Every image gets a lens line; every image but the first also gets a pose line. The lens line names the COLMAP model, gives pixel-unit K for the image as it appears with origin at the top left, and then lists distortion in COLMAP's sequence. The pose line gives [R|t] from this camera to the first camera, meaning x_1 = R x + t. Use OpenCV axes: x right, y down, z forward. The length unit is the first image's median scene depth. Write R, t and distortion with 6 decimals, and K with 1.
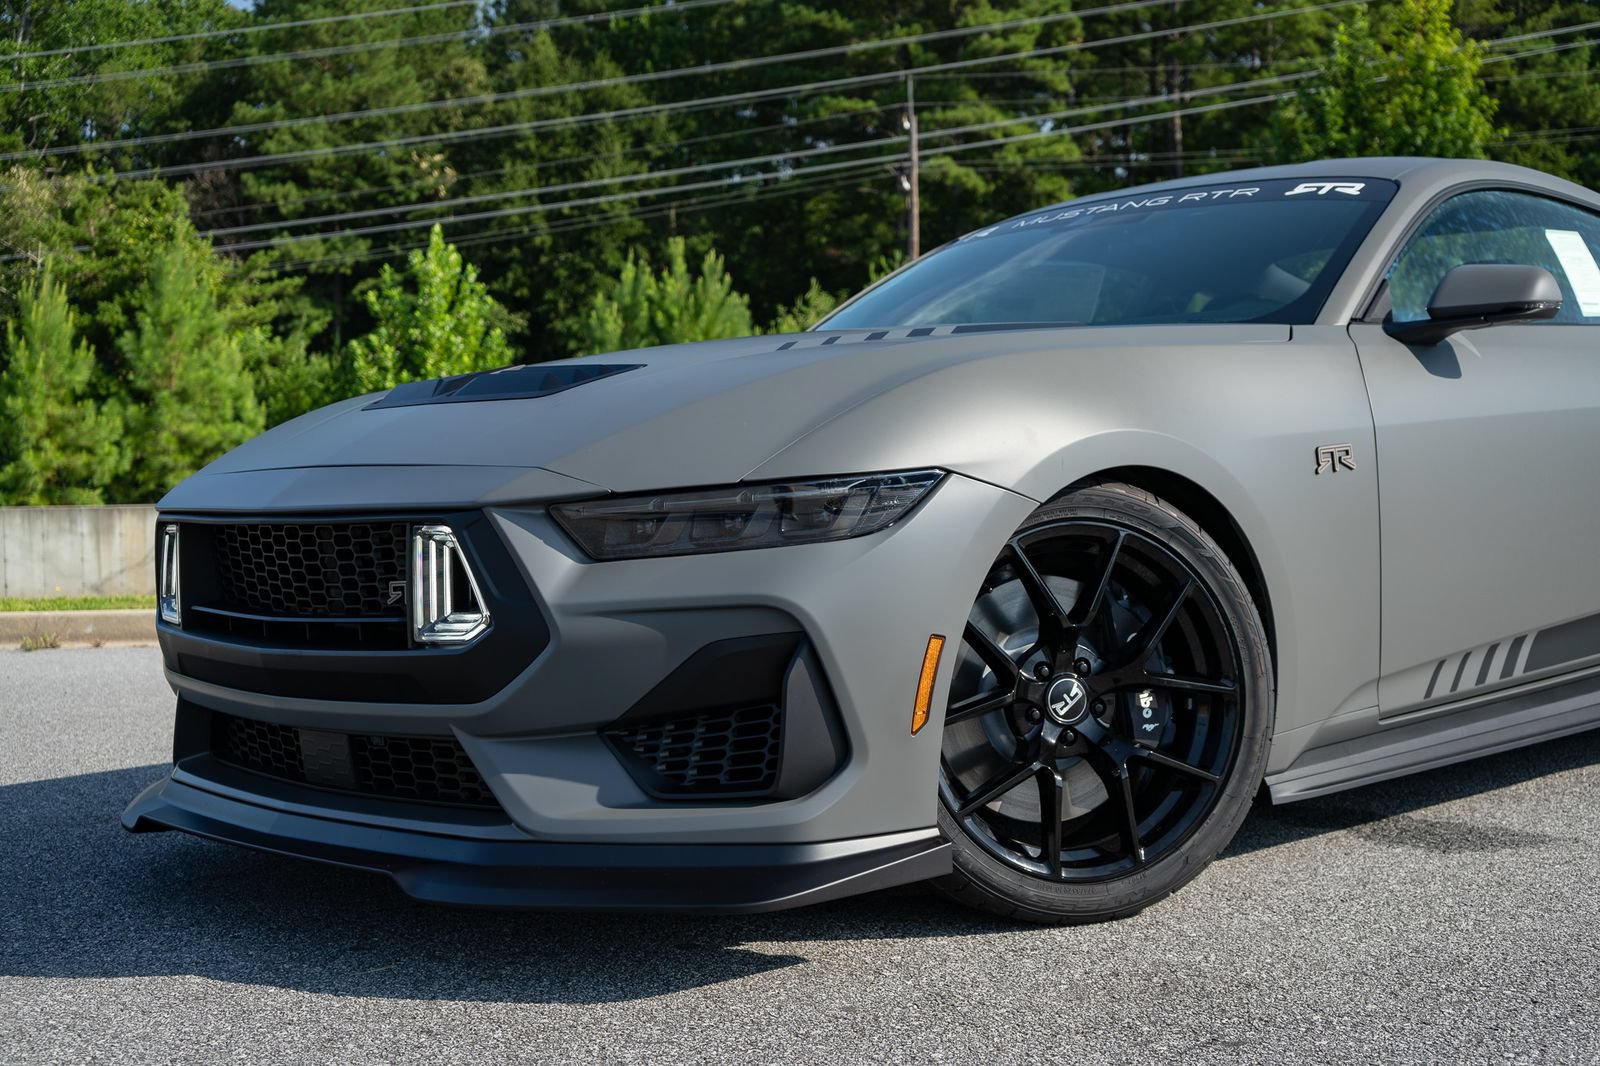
lens RADIAL K [[2102.2, 0, 803.4], [0, 2102.2, 534.4], [0, 0, 1]] dist [0.007131, 0.064974]
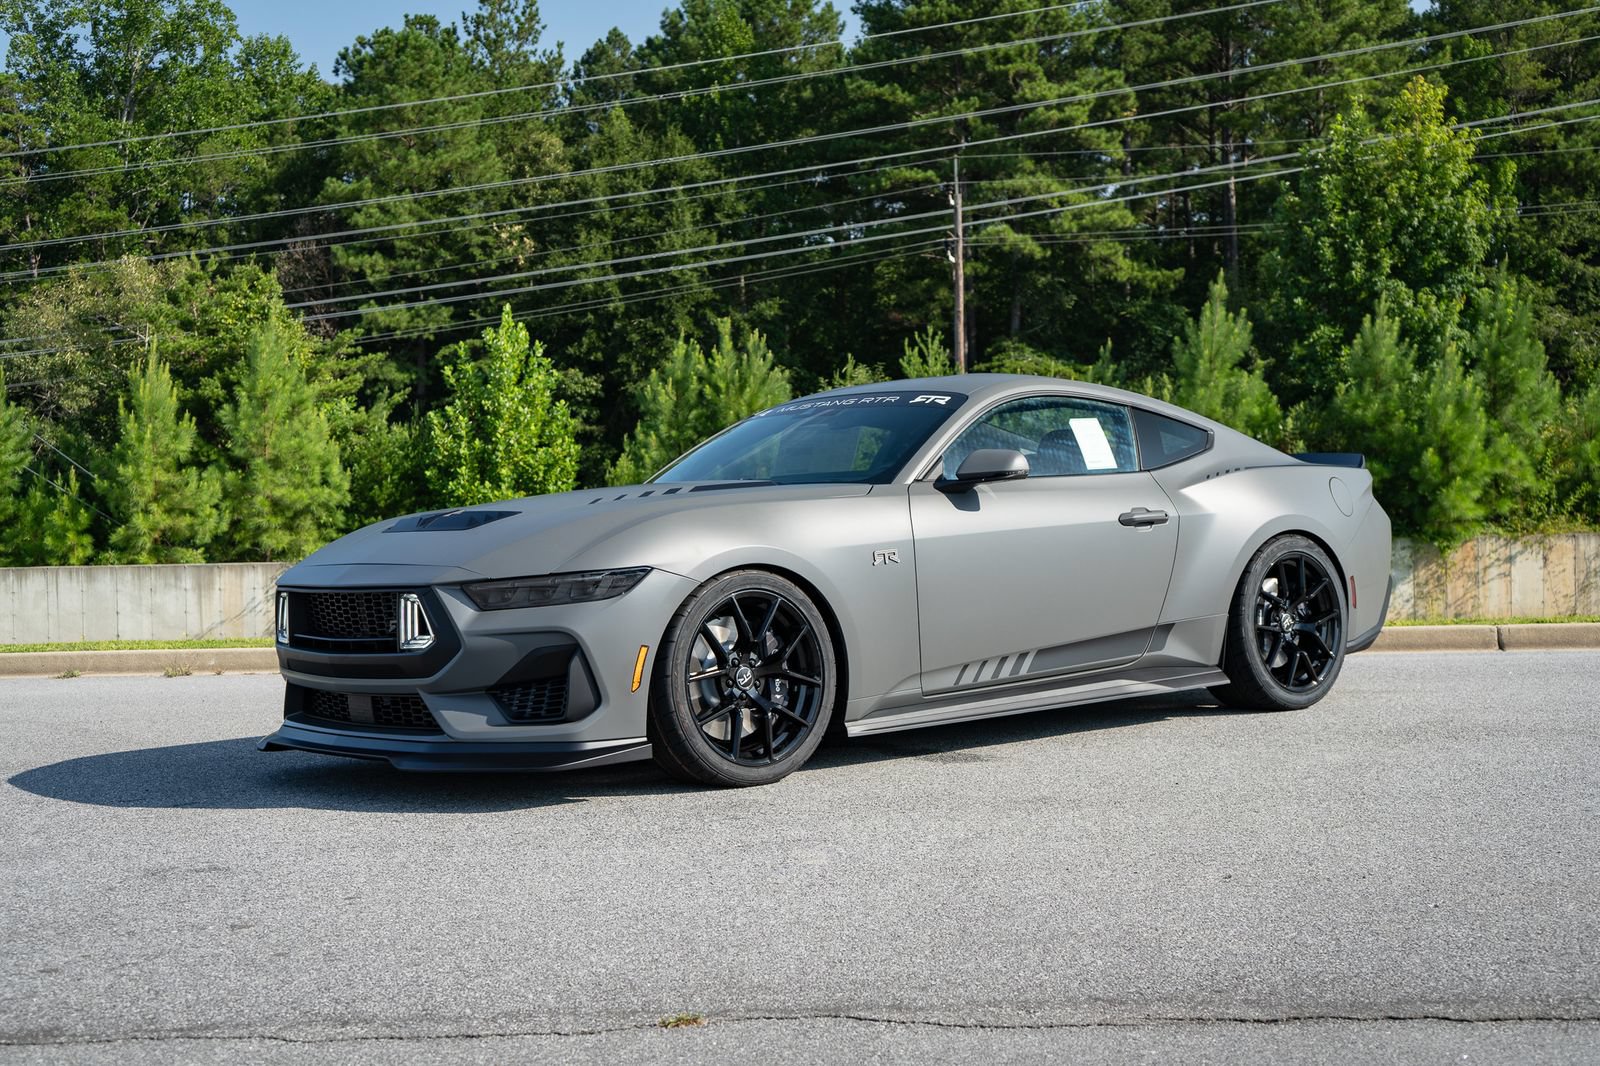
lens RADIAL K [[2102.2, 0, 803.4], [0, 2102.2, 534.4], [0, 0, 1]] dist [0.007131, 0.064974]
pose [[0.999218, -0.001359, -0.039527, 0.022030], [0.000362, 0.999682, -0.025231, -0.000753], [0.039549, 0.025197, 0.998900, -0.079581]]
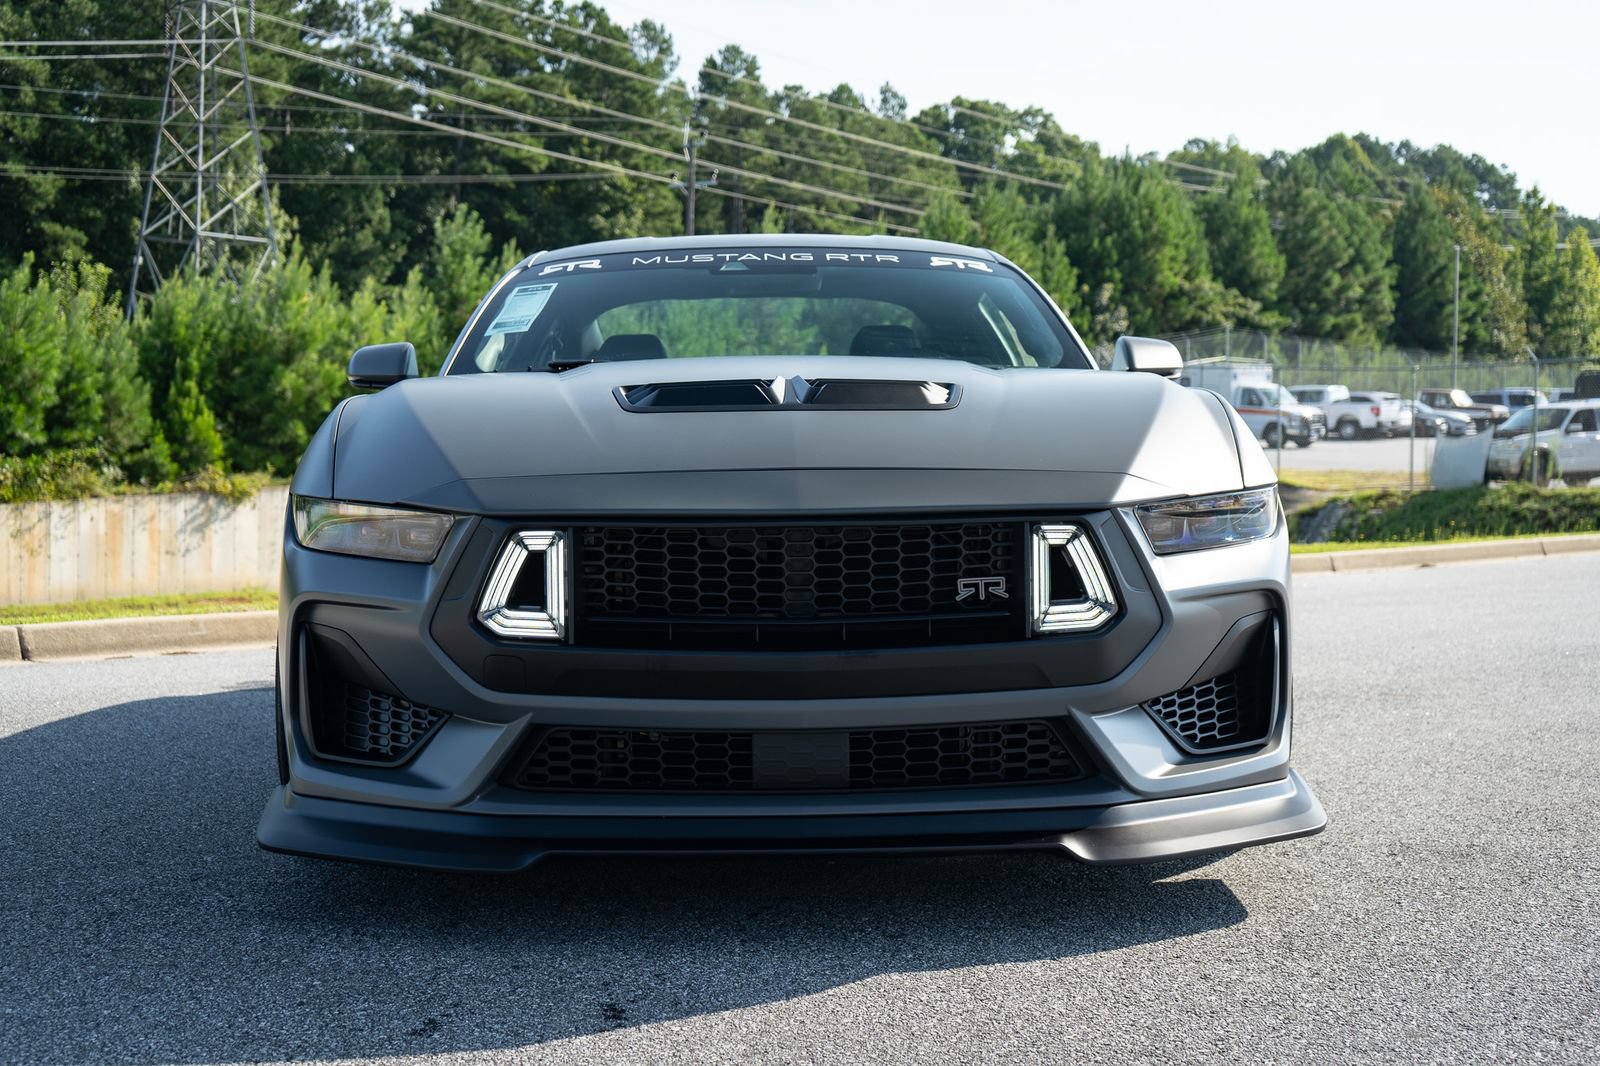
lens RADIAL K [[2102.2, 0, 803.4], [0, 2102.2, 534.4], [0, 0, 1]] dist [0.007131, 0.064974]
pose [[0.649343, 0.000584, 0.760495, -0.079362], [0.014094, 0.999819, -0.012803, 0.000936], [-0.760365, 0.019032, 0.649217, 0.027819]]
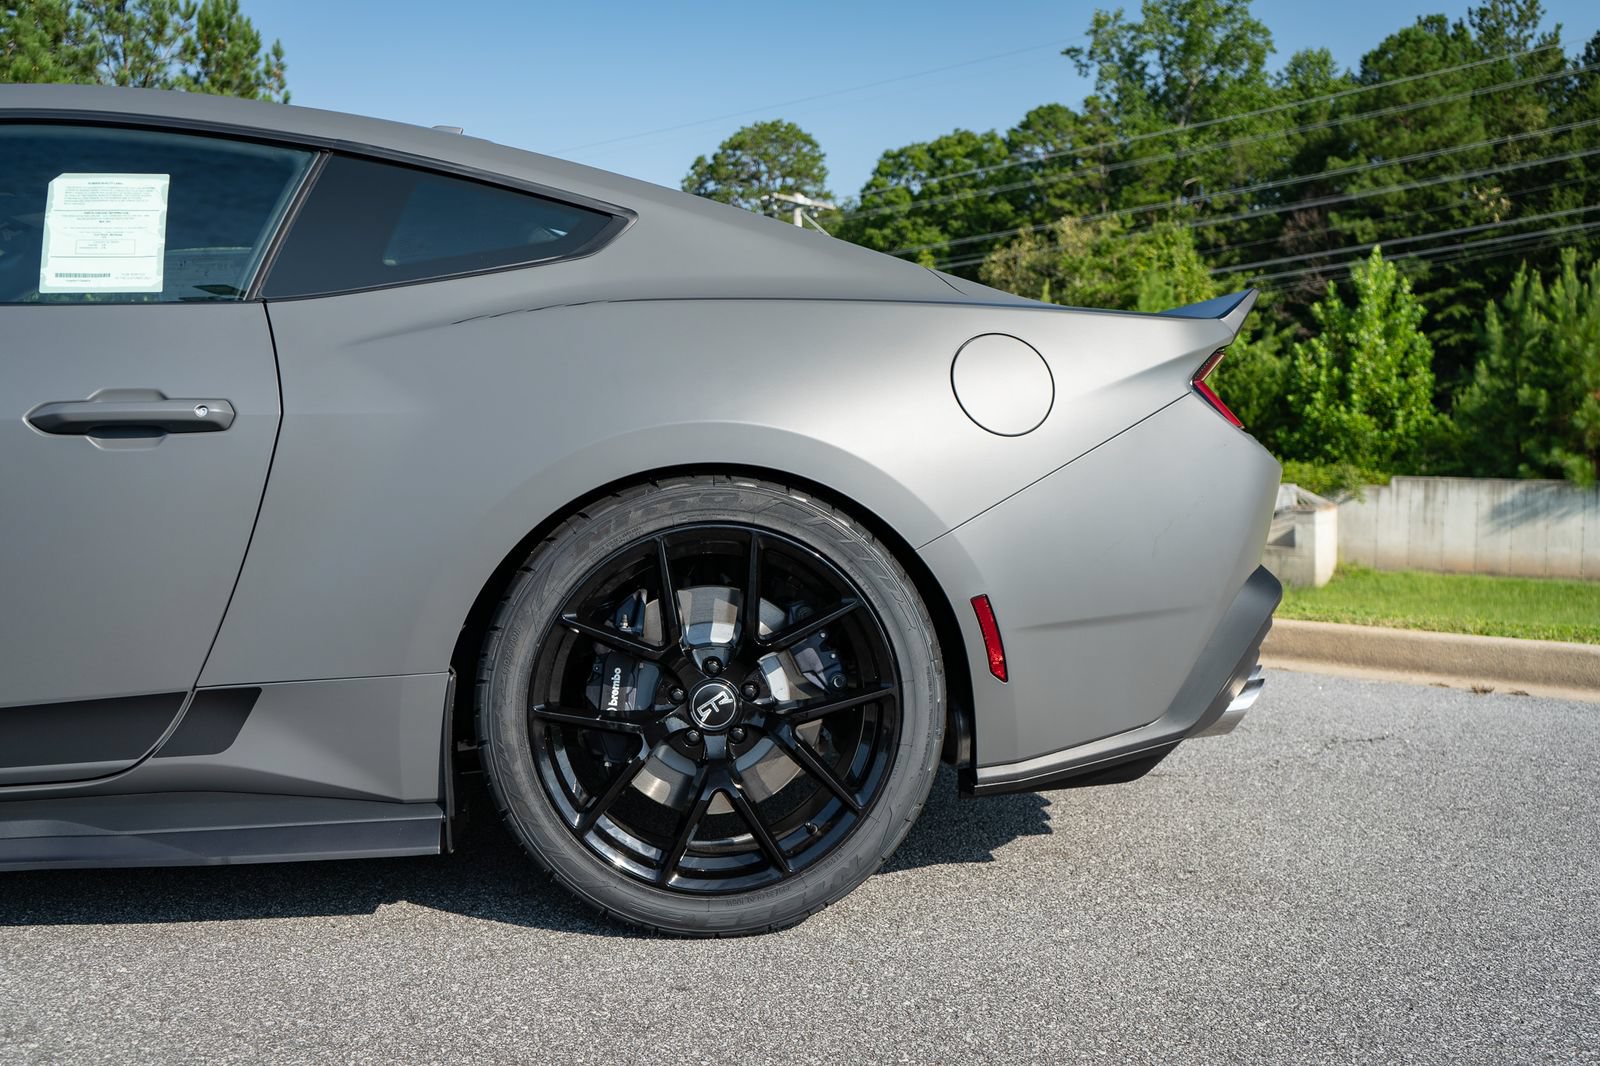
lens RADIAL K [[1577.1, 0, 803.9], [0, 1577.1, 534.7], [0, 0, 1]] dist [-0.006896, 0.023686]
pose [[0.810958, 0.064050, -0.581588, 0.095860], [-0.047693, 0.997919, 0.043397, -0.006249], [0.583157, -0.007455, 0.812325, 0.077857]]
